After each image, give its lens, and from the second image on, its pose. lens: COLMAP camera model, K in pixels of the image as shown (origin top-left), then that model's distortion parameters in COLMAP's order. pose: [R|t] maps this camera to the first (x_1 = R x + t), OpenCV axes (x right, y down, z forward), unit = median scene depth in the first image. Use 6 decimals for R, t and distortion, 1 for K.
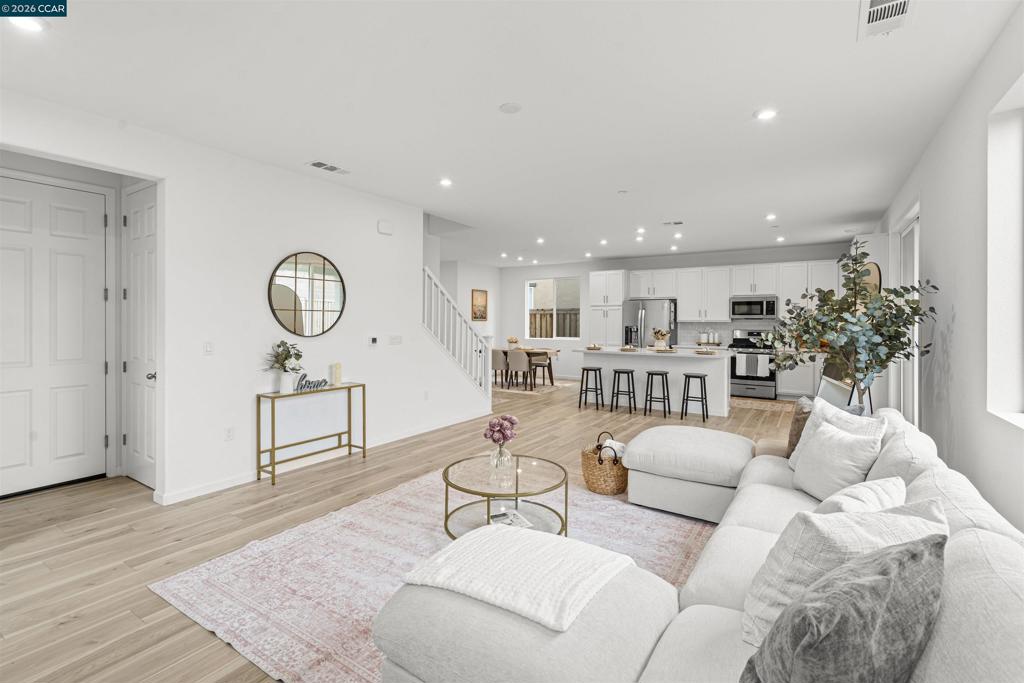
lens RADIAL K [[471.9, 0, 506.8], [0, 471.9, 324.0], [0, 0, 1]] dist [-0.002075, -0.000054]
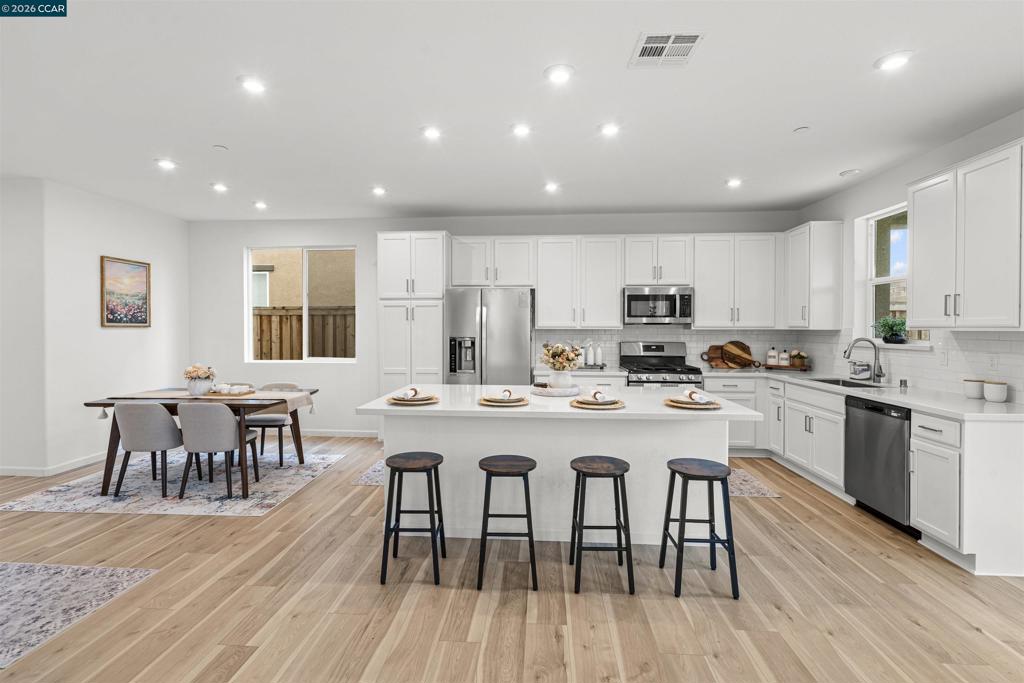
lens RADIAL K [[462.2, 0, 505.5], [0, 462.2, 329.7], [0, 0, 1]] dist [-0.000440, 0.000650]
pose [[0.874316, -0.003335, 0.485345, 0.055821], [0.004180, 0.999991, -0.000659, -0.003723], [-0.485338, 0.002605, 0.874322, 0.530958]]
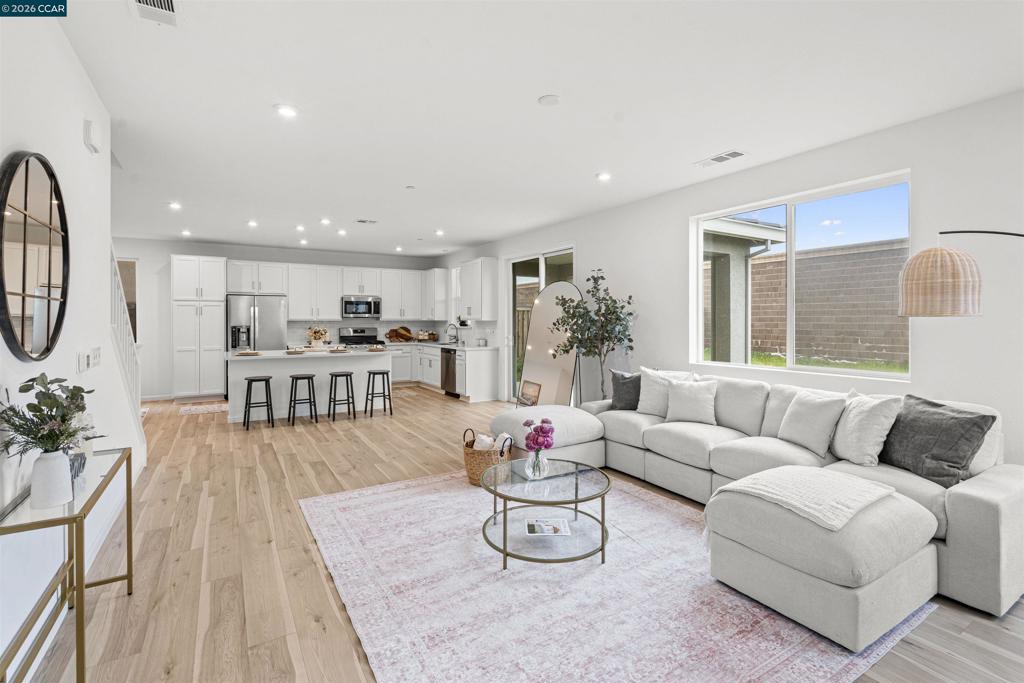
lens RADIAL K [[472.4, 0, 502.7], [0, 472.4, 312.4], [0, 0, 1]] dist [-0.000596, 0.000128]
pose [[0.429840, 0.011049, 0.902838, -0.300678], [0.009160, 0.999820, -0.016597, -0.001567], [-0.902859, 0.015404, 0.429661, 0.218033]]
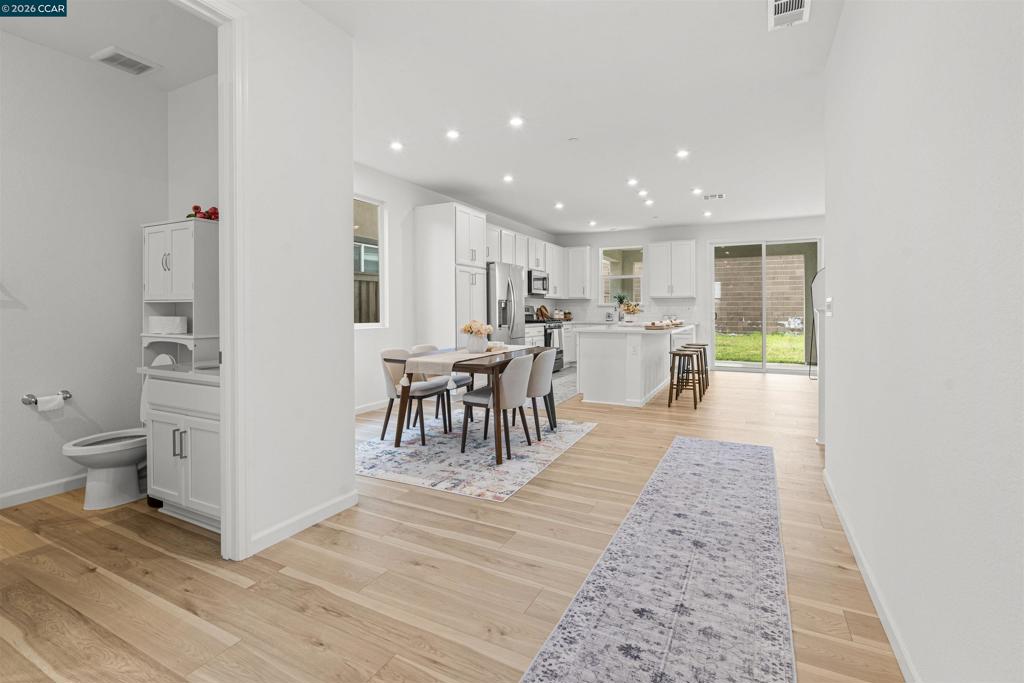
lens RADIAL K [[472.4, 0, 502.7], [0, 472.4, 312.4], [0, 0, 1]] dist [-0.000596, 0.000128]
pose [[-0.101844, -0.008316, 0.994766, -0.439569], [0.007642, 0.999929, 0.009142, 0.016533], [-0.994771, 0.008533, -0.101773, 1.104077]]
